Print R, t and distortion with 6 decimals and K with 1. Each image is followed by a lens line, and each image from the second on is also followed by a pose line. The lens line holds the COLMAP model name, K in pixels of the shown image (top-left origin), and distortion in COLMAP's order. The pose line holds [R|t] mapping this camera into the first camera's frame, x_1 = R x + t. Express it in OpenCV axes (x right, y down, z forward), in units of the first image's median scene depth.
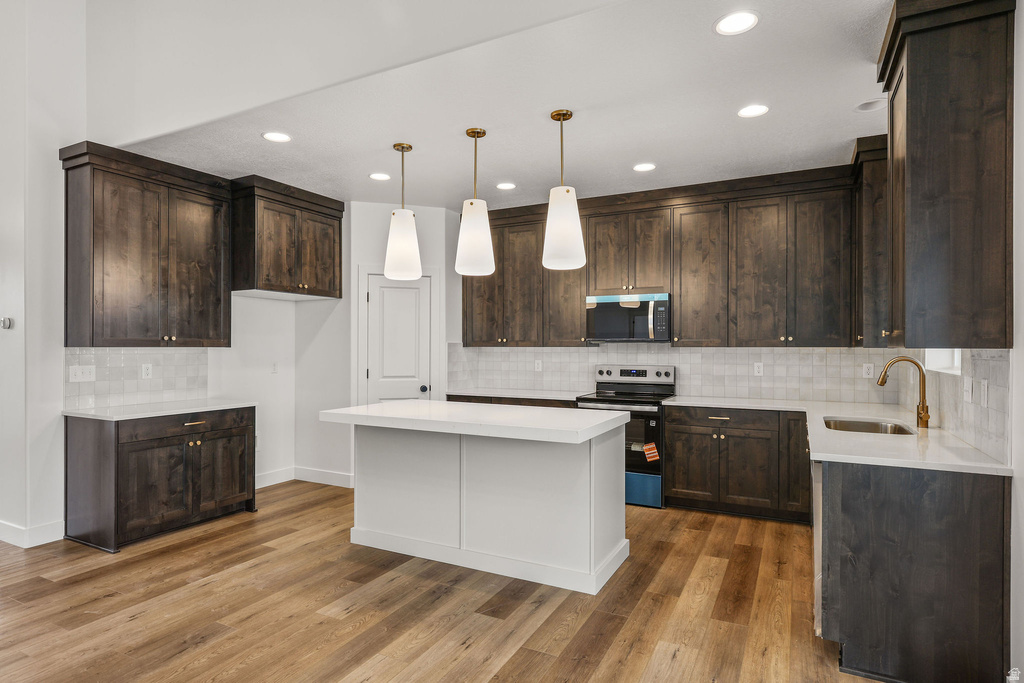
lens RADIAL K [[565.4, 0, 502.9], [0, 565.4, 347.0], [0, 0, 1]] dist [0.002363, 0.002995]
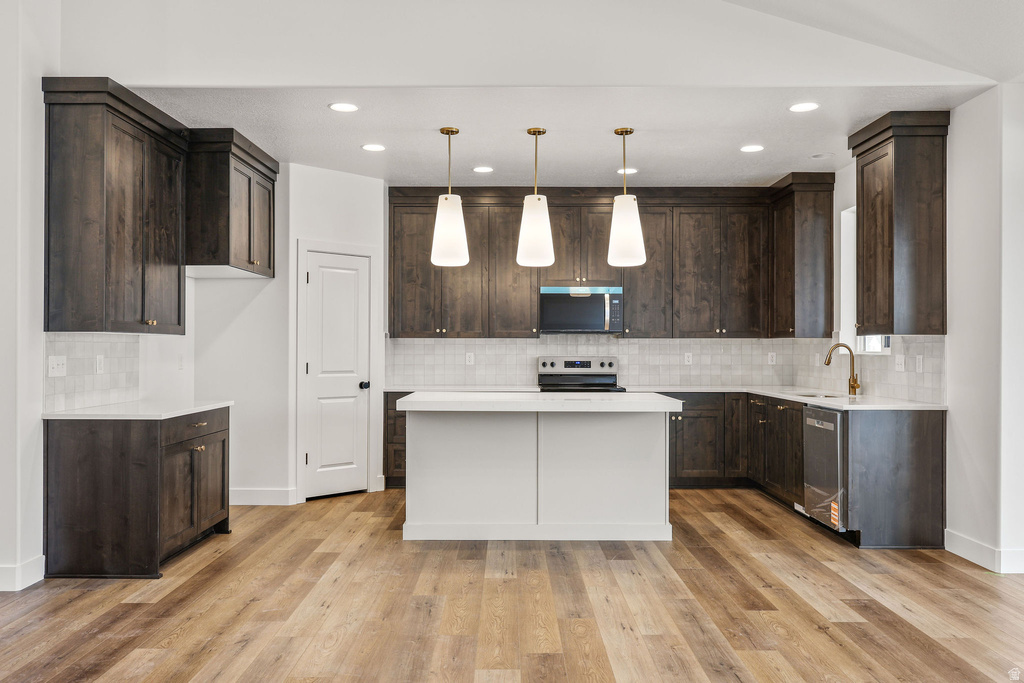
lens RADIAL K [[795.3, 0, 505.1], [0, 795.3, 338.7], [0, 0, 1]] dist [0.000163, 0.024037]
pose [[0.886410, 0.005519, 0.462868, -0.651264], [-0.000227, 0.999934, -0.011488, 0.020339], [-0.462900, 0.010078, 0.886353, -0.235964]]
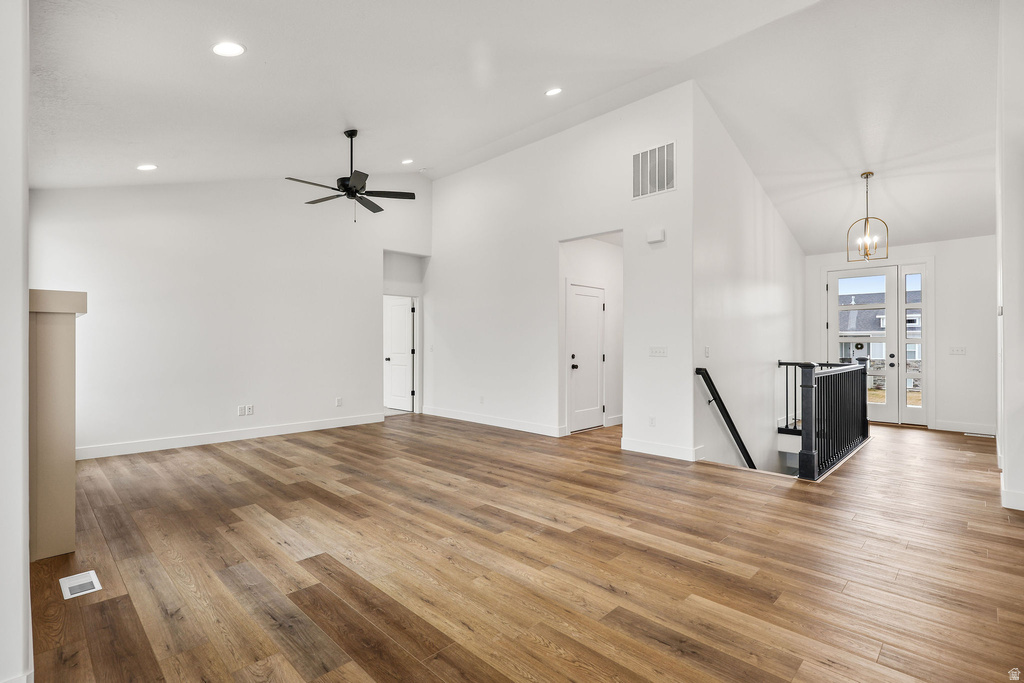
lens RADIAL K [[483.6, 0, 514.4], [0, 483.6, 342.2], [0, 0, 1]] dist [0.005971, -0.000178]
pose [[-0.280675, -0.006356, -0.959782, 0.331711], [-0.003454, 0.999978, -0.005613, 0.024916], [0.959797, 0.001740, -0.280691, 0.279743]]
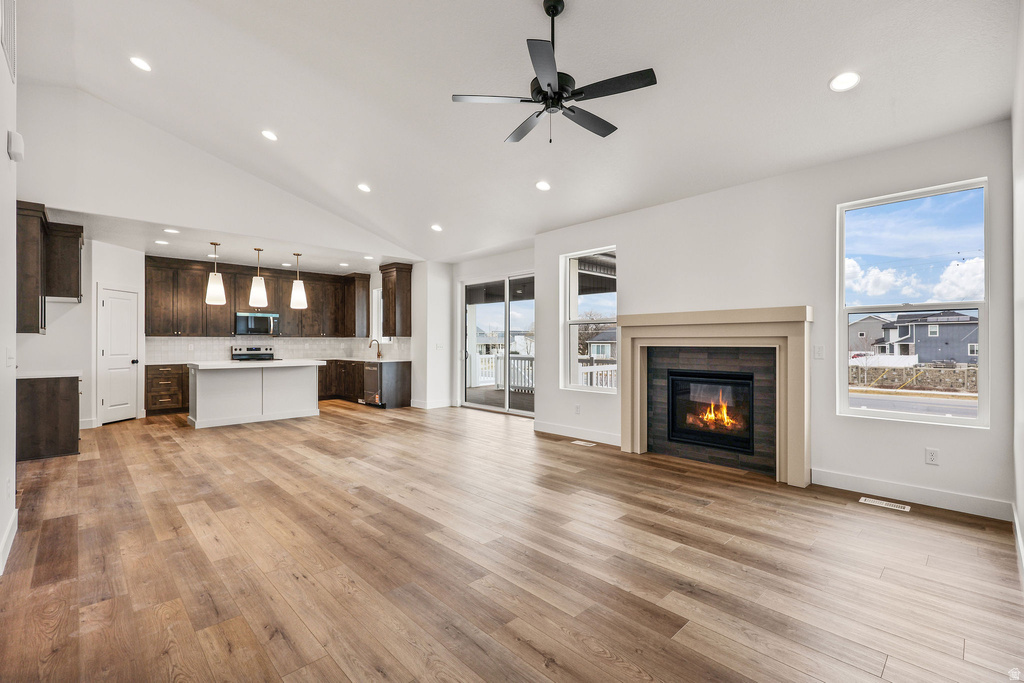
lens RADIAL K [[455.2, 0, 510.2], [0, 455.2, 341.0], [0, 0, 1]] dist [0.003567, -0.000265]
pose [[0.319318, -0.000289, 0.947648, -1.321032], [0.002366, 0.999997, -0.000493, 0.021559], [-0.947645, 0.002400, 0.319318, -0.568557]]
